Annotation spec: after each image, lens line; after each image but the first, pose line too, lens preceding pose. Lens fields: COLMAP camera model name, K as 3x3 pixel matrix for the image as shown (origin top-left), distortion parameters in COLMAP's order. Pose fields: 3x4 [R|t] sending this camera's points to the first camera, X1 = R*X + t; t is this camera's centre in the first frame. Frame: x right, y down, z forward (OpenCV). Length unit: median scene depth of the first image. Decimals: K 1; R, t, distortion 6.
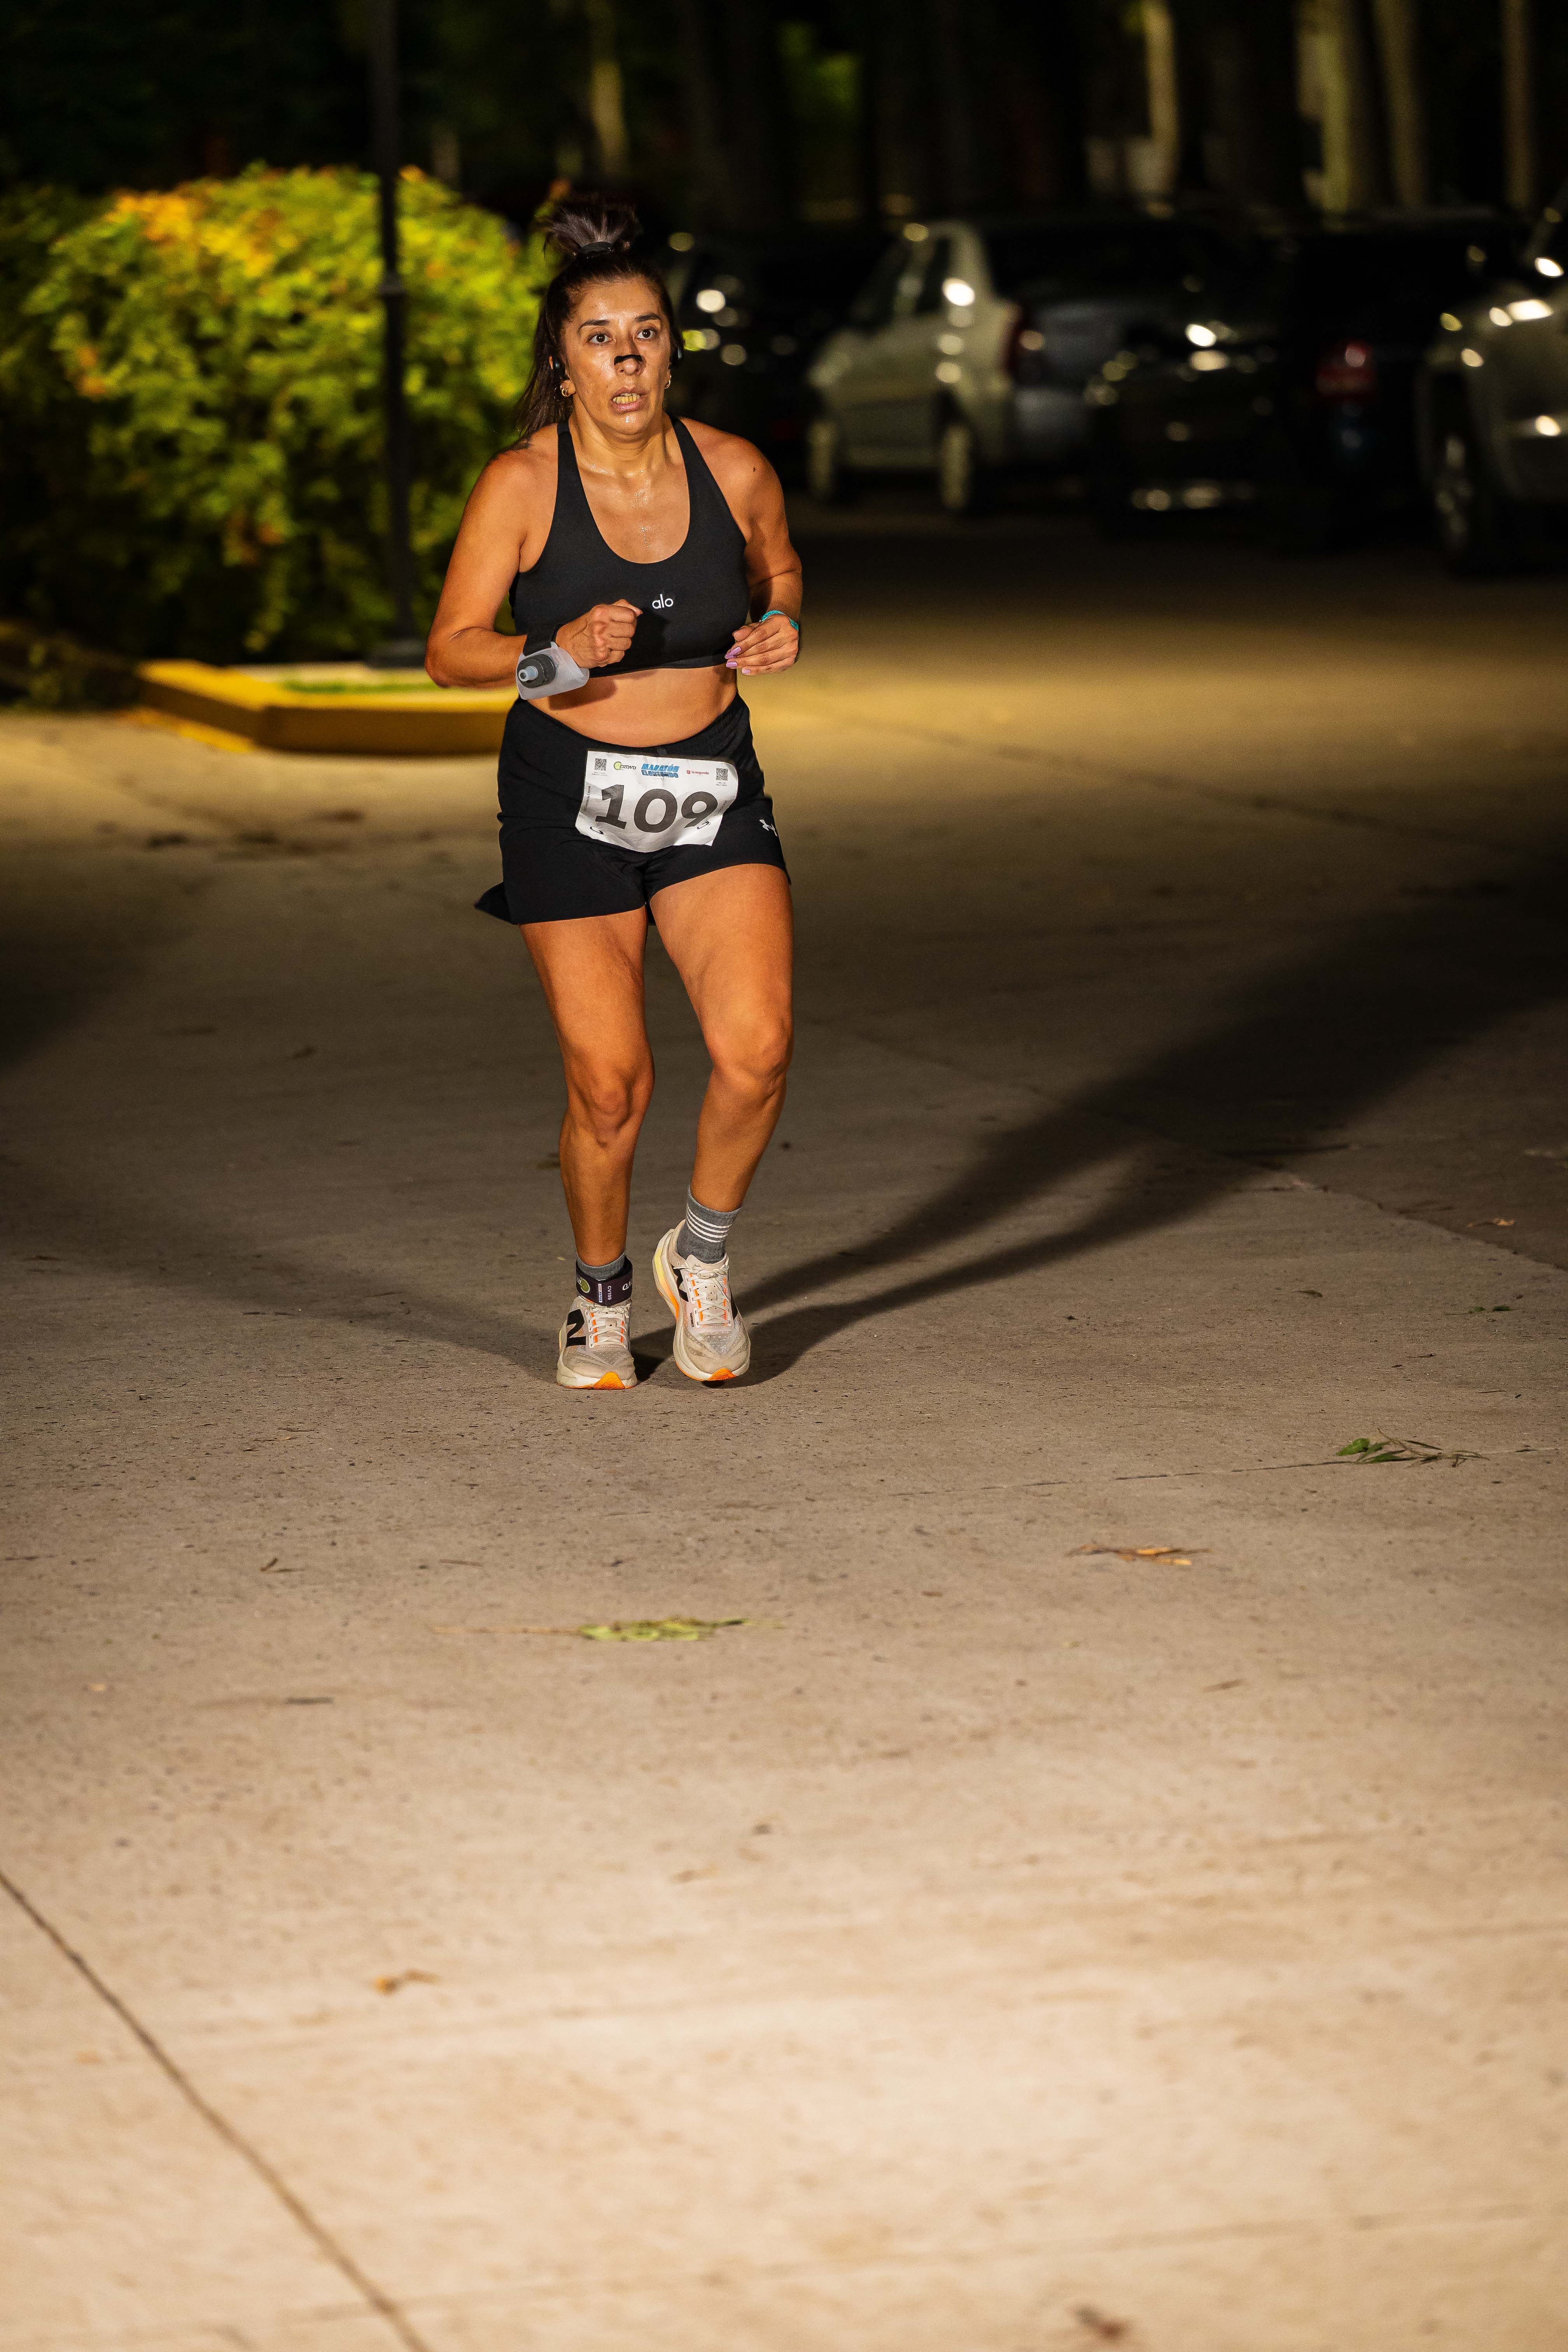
lens RADIAL K [[8604.4, 0, 865.1], [0, 8604.4, 1262.8], [0, 0, 1]] dist [0.872145, 0.000000]
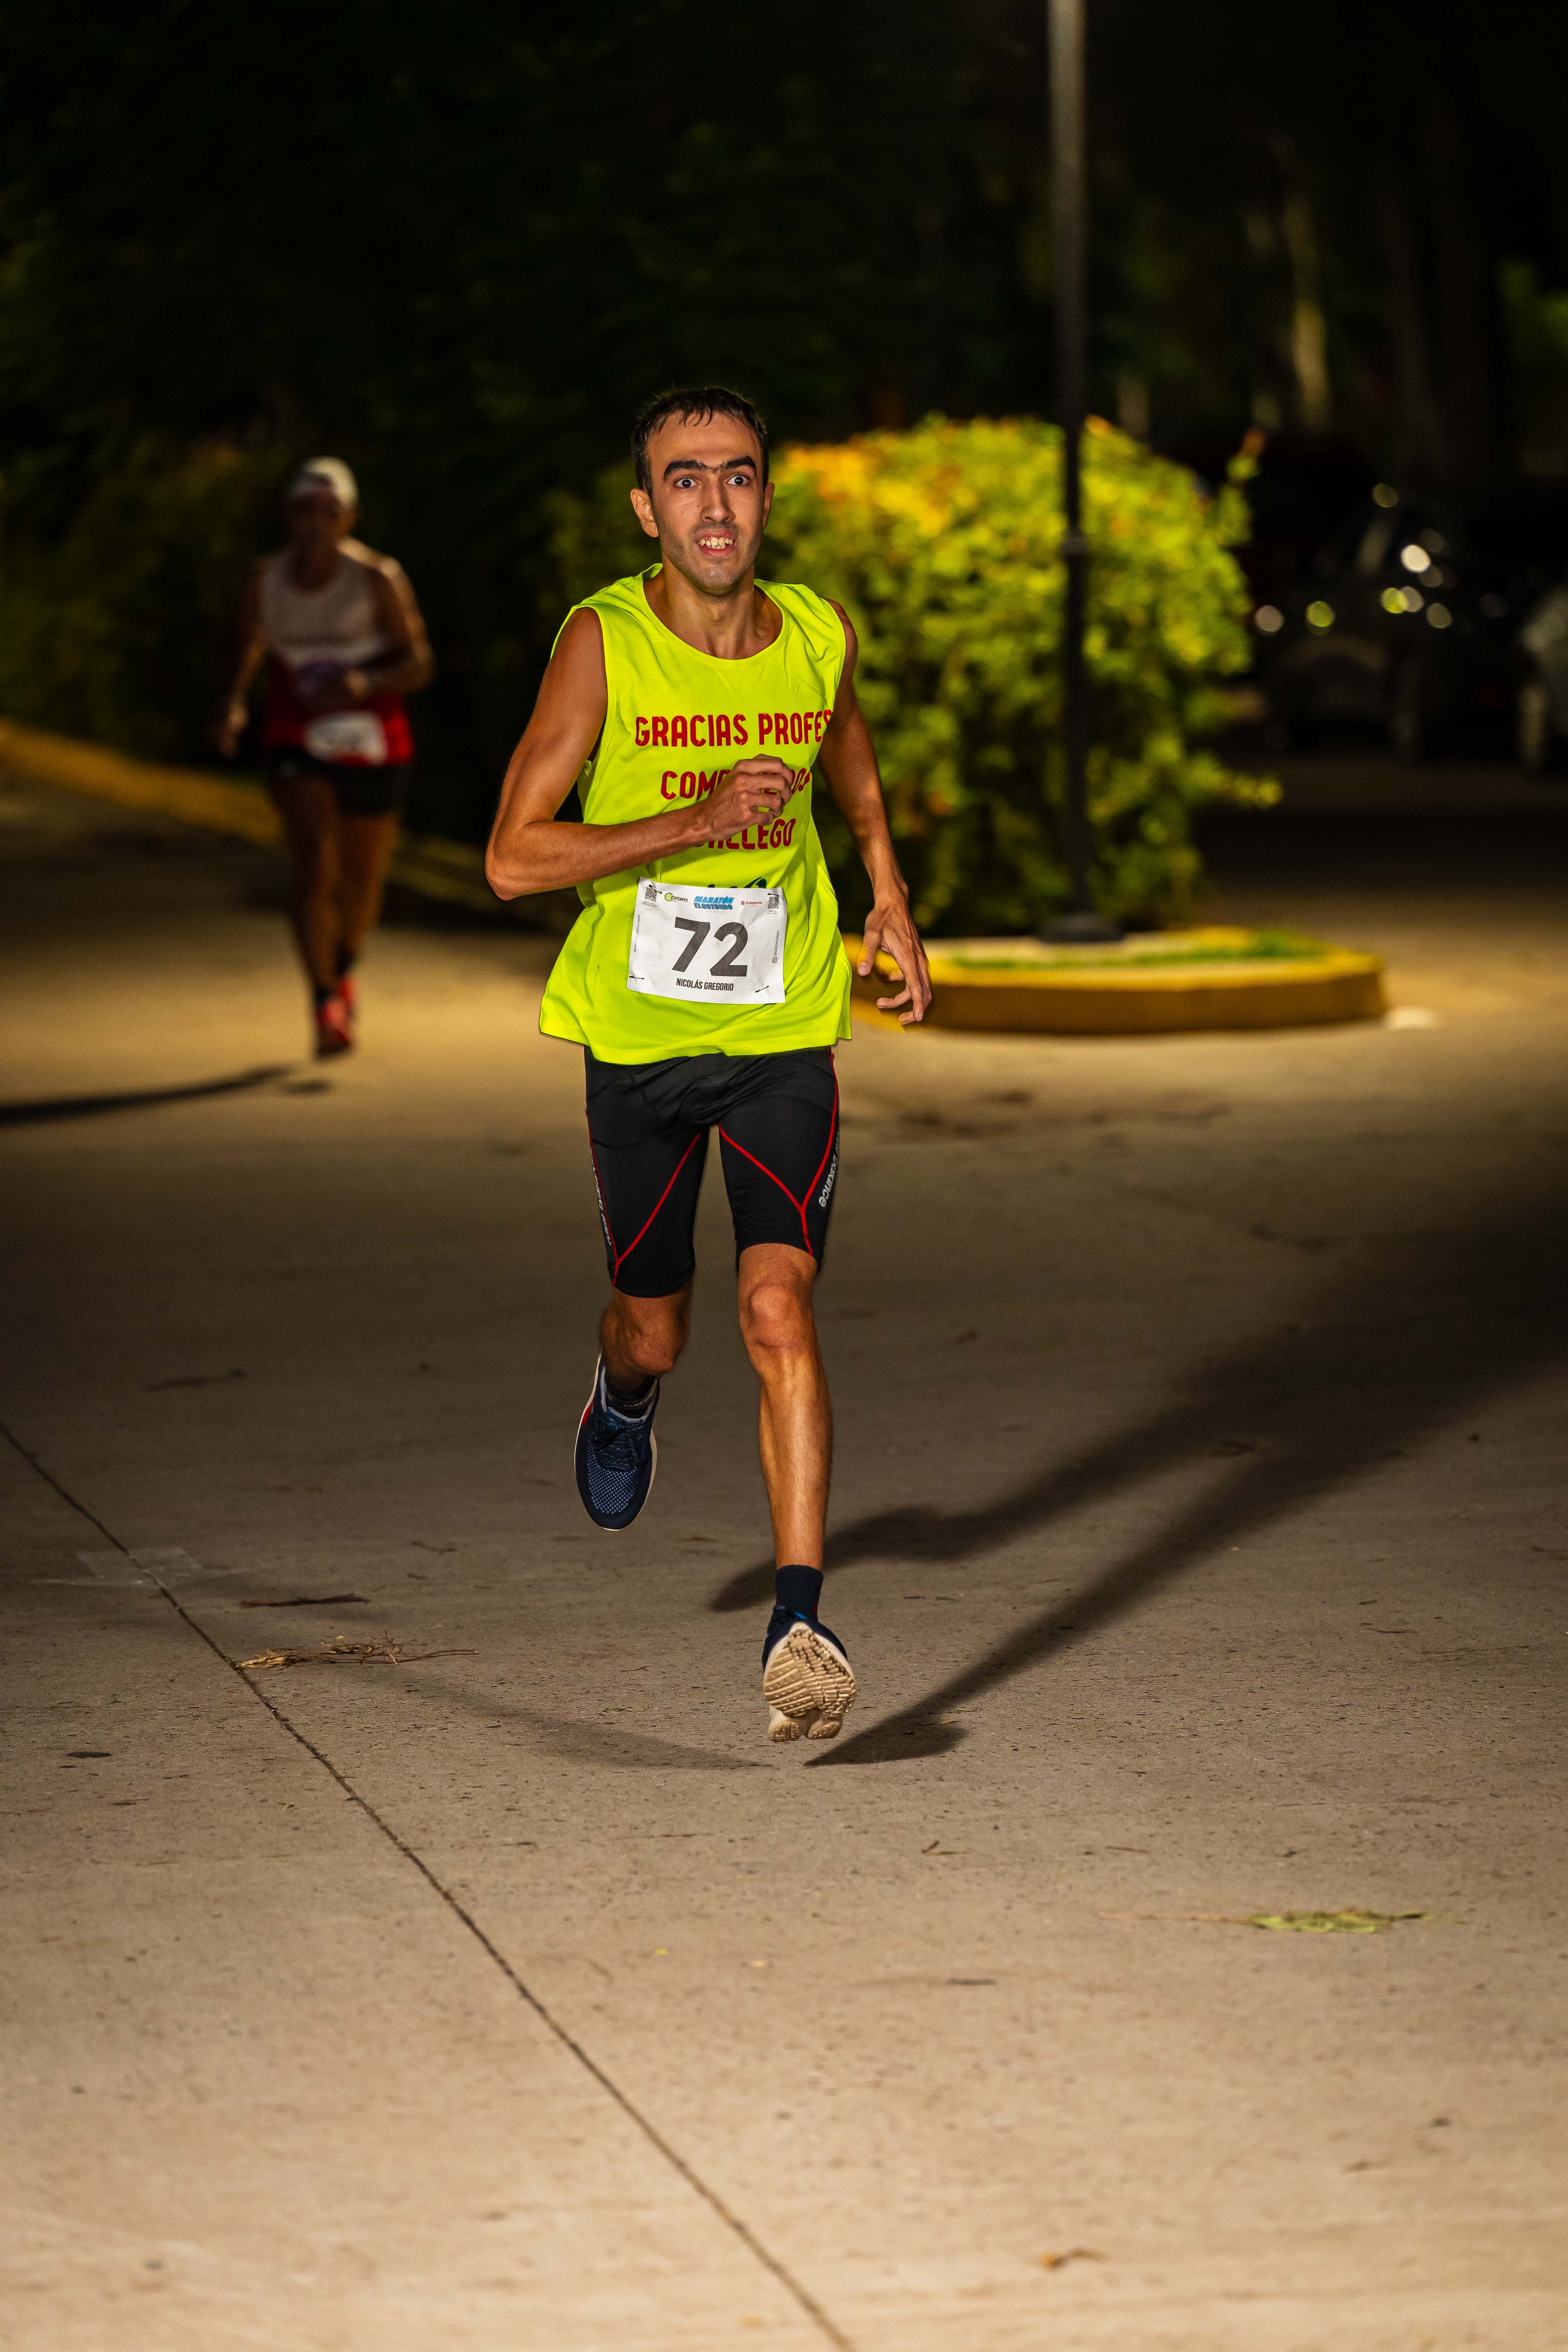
lens RADIAL K [[9437.4, 0, 808.0], [0, 9437.4, 1183.5], [0, 0, 1]] dist [1.174349, 0.000000]
pose [[0.996664, 0.011786, -0.080764, 0.002321], [-0.015371, 0.998917, -0.043913, 0.007288], [0.080159, 0.045008, 0.995765, -0.060398]]
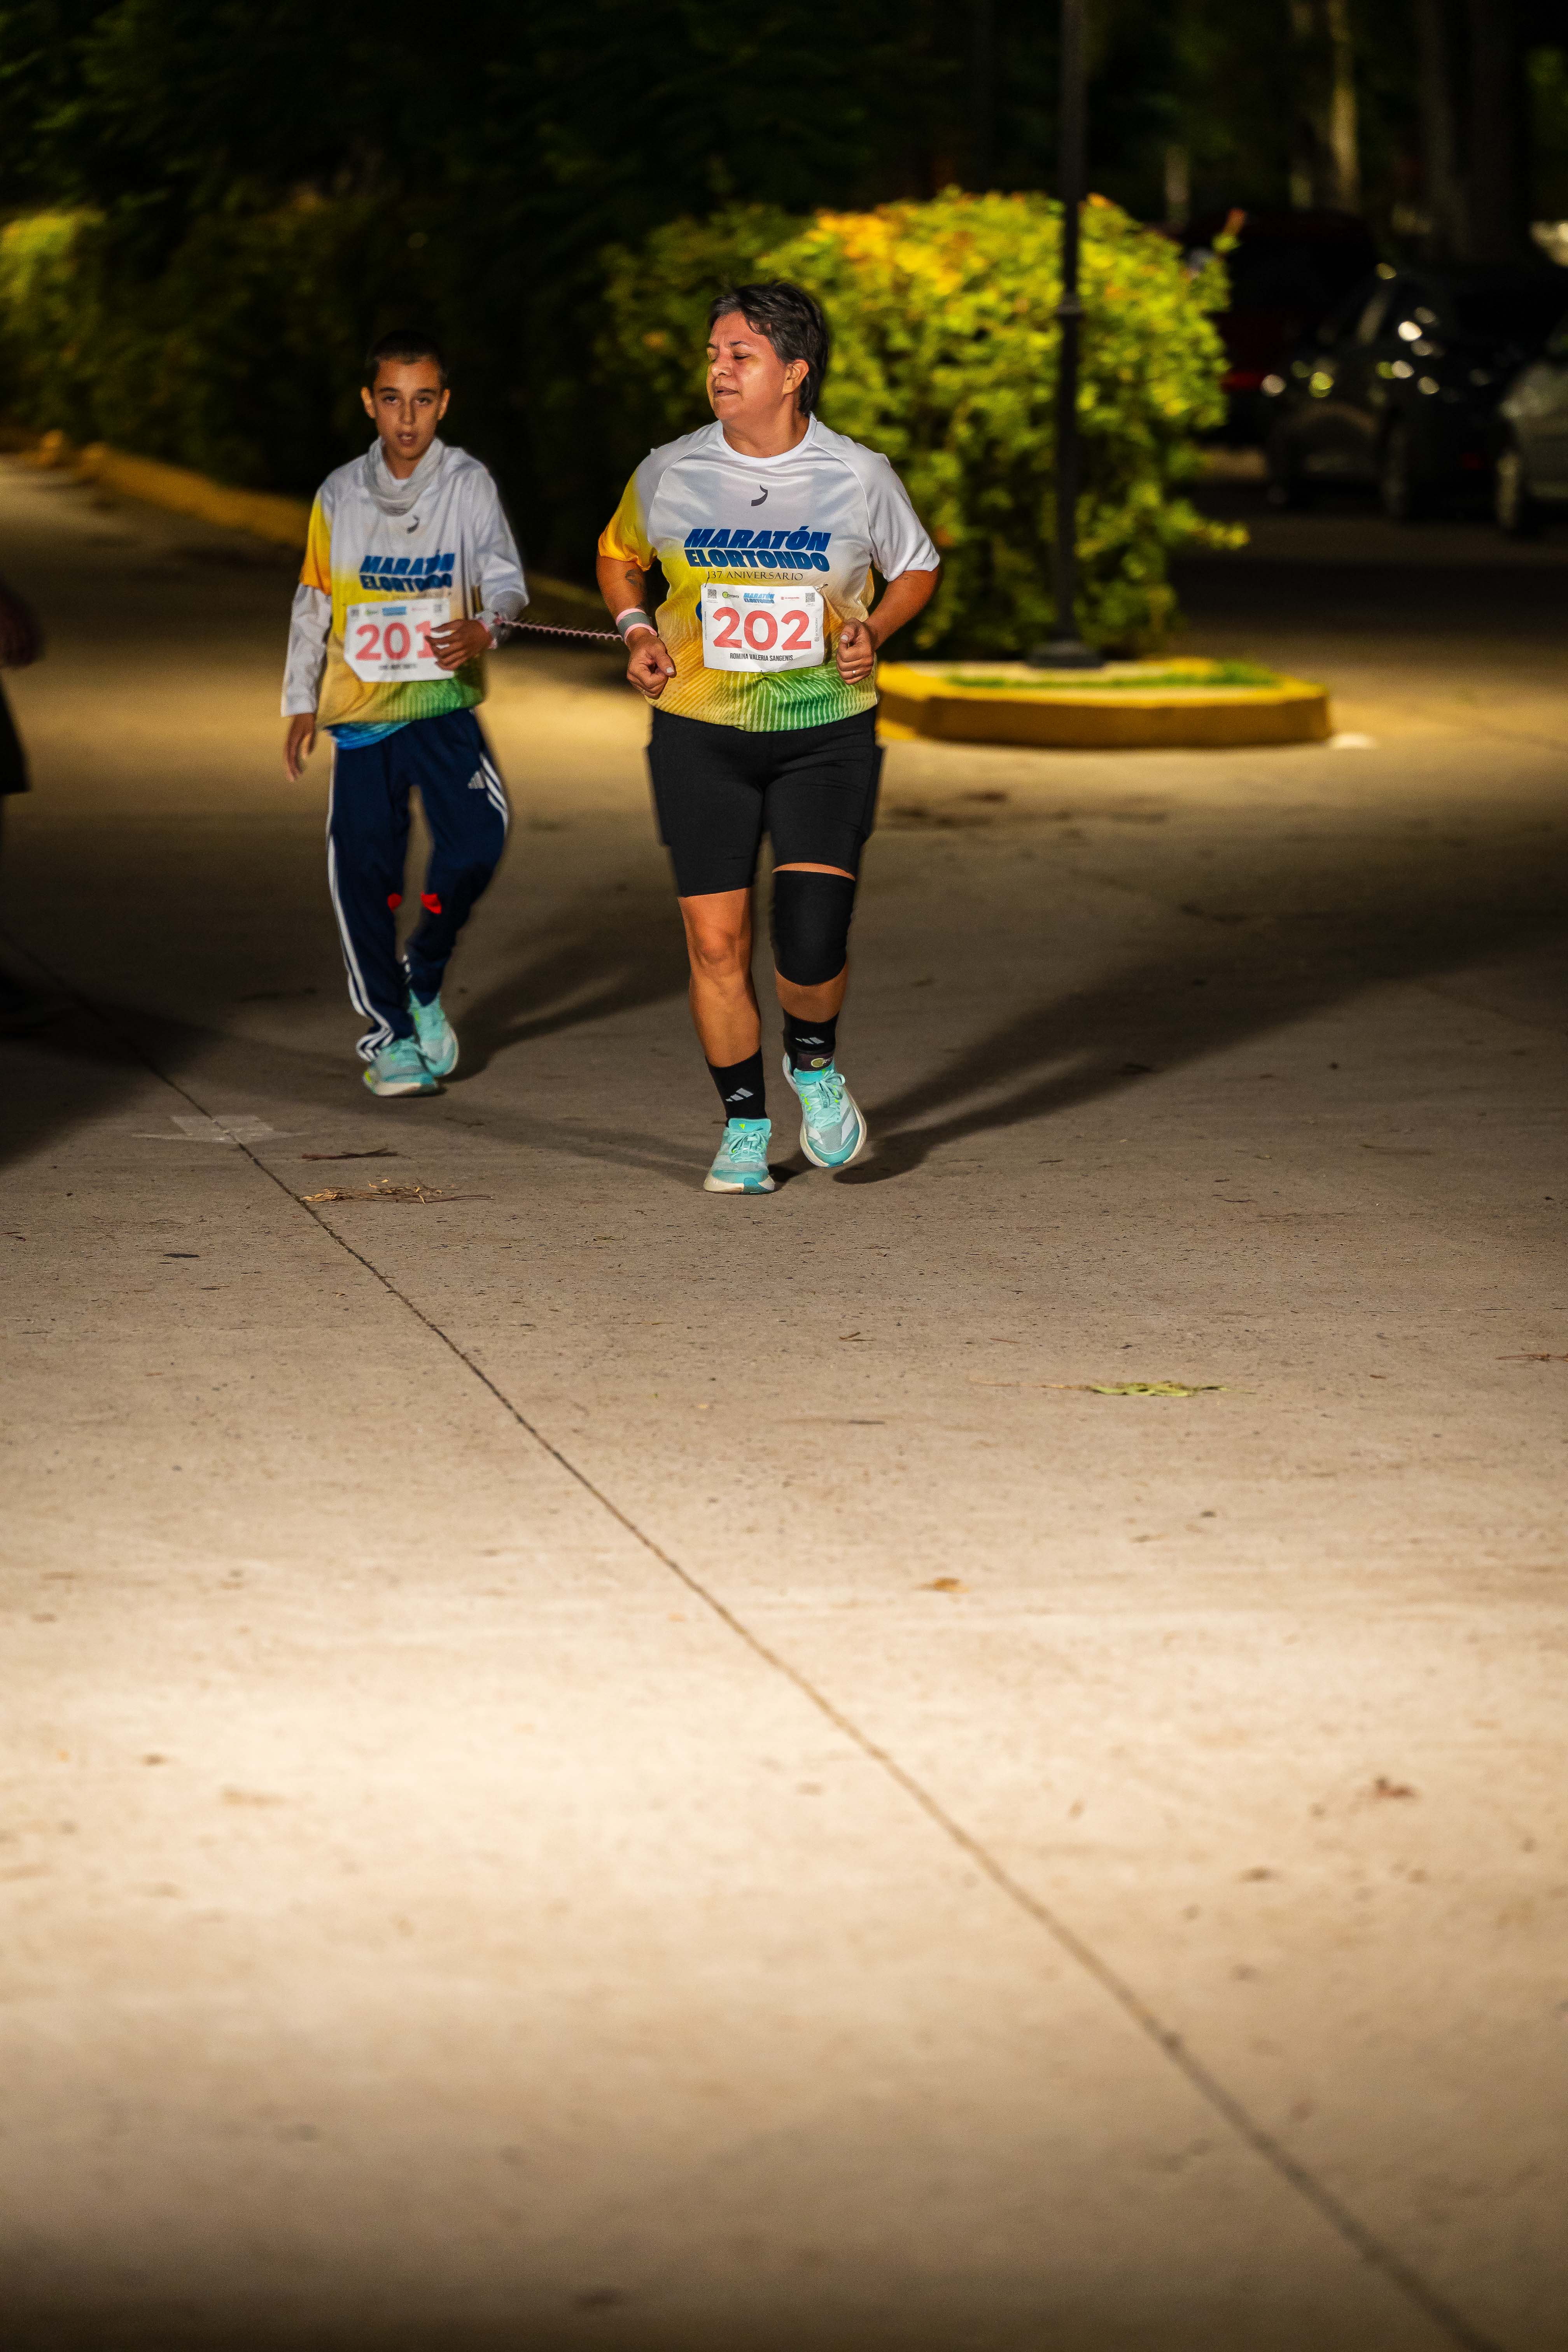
lens RADIAL K [[9145.9, 0, 825.9], [0, 9145.9, 1267.8], [0, 0, 1]] dist [0.772551, 0.000000]
pose [[0.995573, 0.045835, -0.082053, 0.033085], [-0.046559, 0.998891, -0.006930, 0.033095], [0.081645, 0.010720, 0.996604, -0.283102]]
